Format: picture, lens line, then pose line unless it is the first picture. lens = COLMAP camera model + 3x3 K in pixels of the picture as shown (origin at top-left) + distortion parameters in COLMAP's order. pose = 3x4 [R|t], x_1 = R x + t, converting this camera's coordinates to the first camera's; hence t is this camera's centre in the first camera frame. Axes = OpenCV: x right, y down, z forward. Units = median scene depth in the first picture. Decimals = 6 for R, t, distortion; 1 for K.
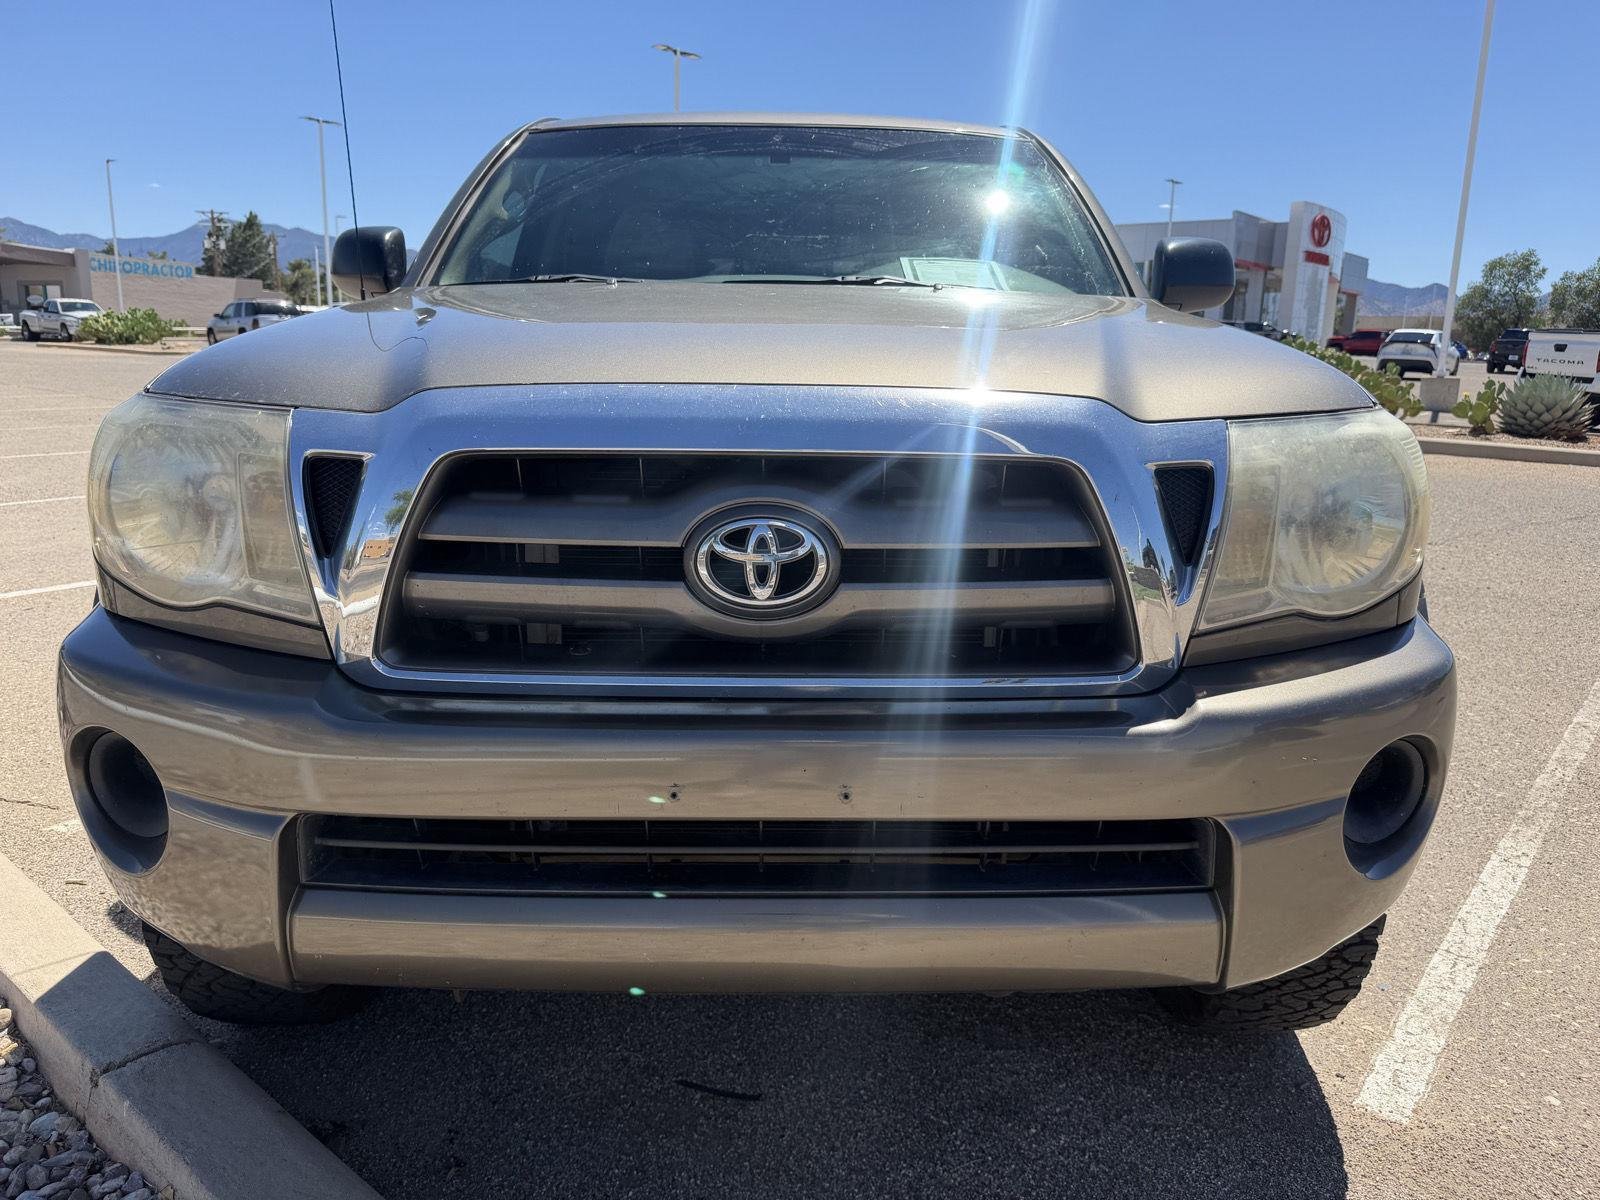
lens RADIAL K [[1137.6, 0, 809.5], [0, 1137.6, 607.6], [0, 0, 1]] dist [-0.005247, -0.001231]
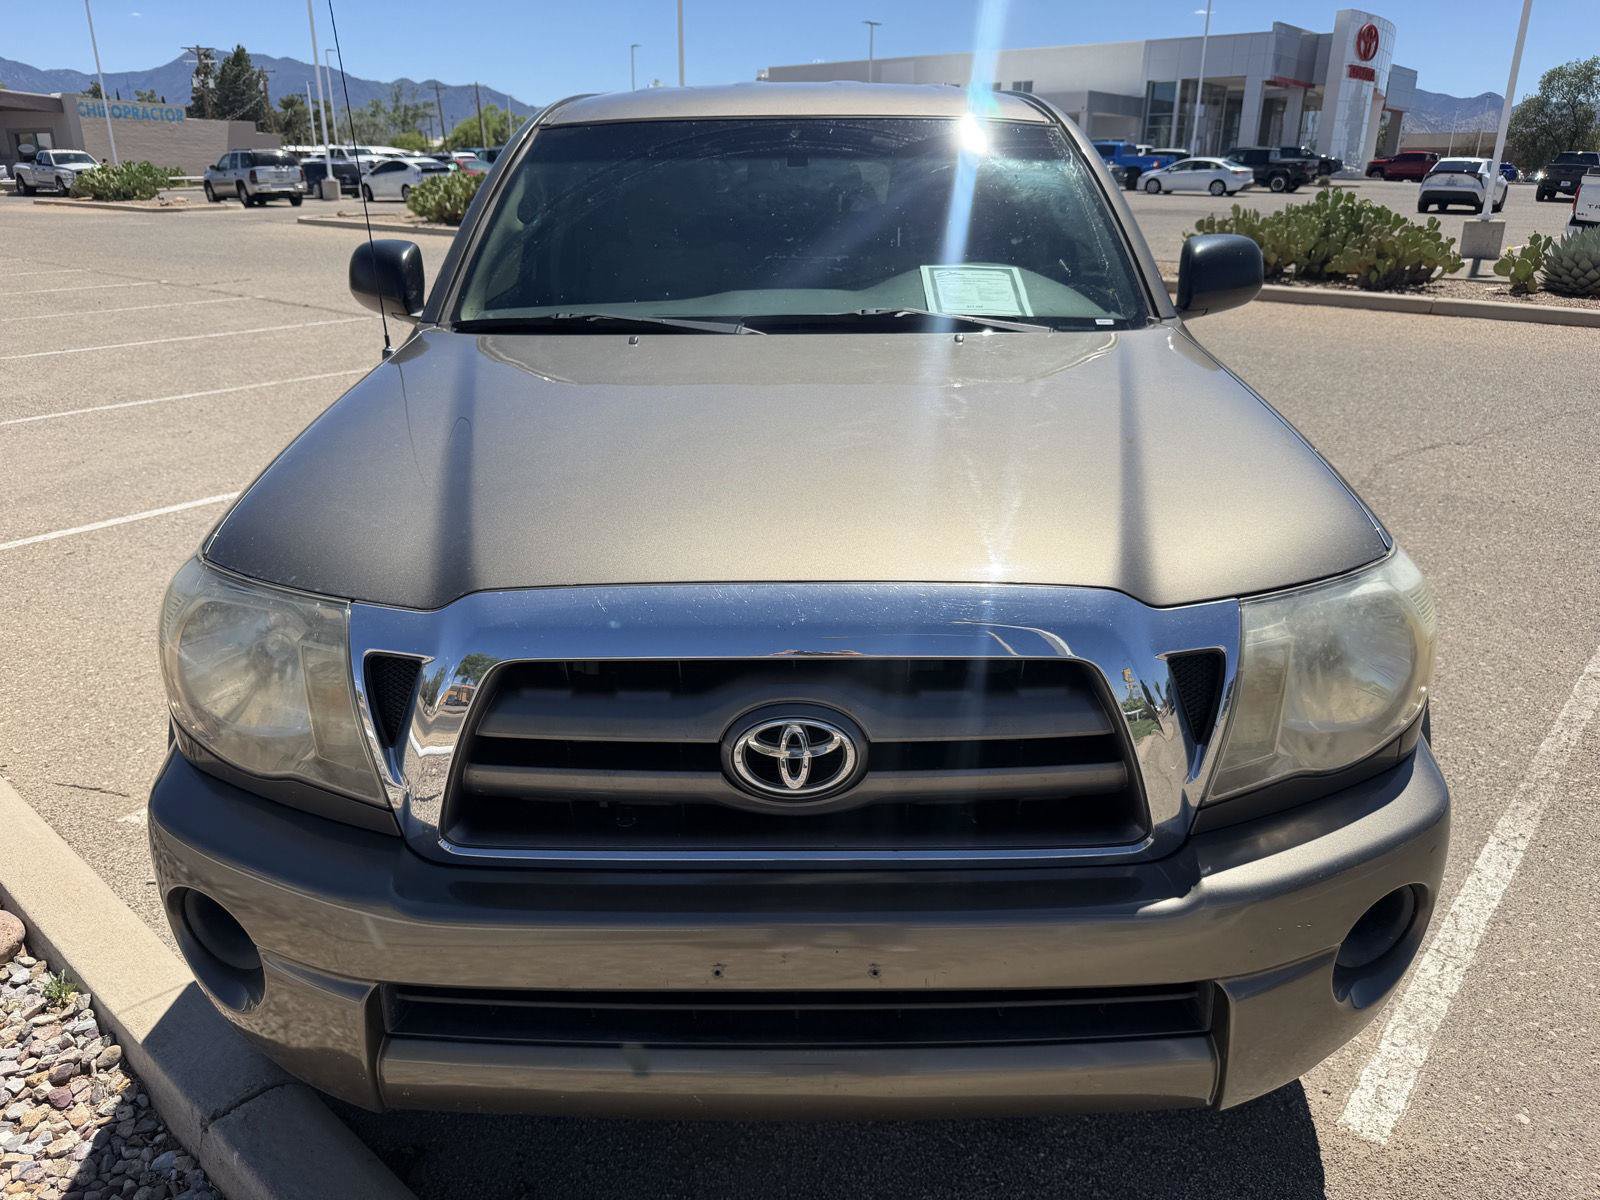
lens RADIAL K [[1138.9, 0, 796.3], [0, 1138.9, 603.1], [0, 0, 1]] dist [-0.009374, 0.003077]
pose [[0.999593, -0.010397, -0.026574, -0.007047], [0.013934, 0.990527, 0.136607, -0.223004], [0.024902, -0.136922, 0.990269, -0.027289]]
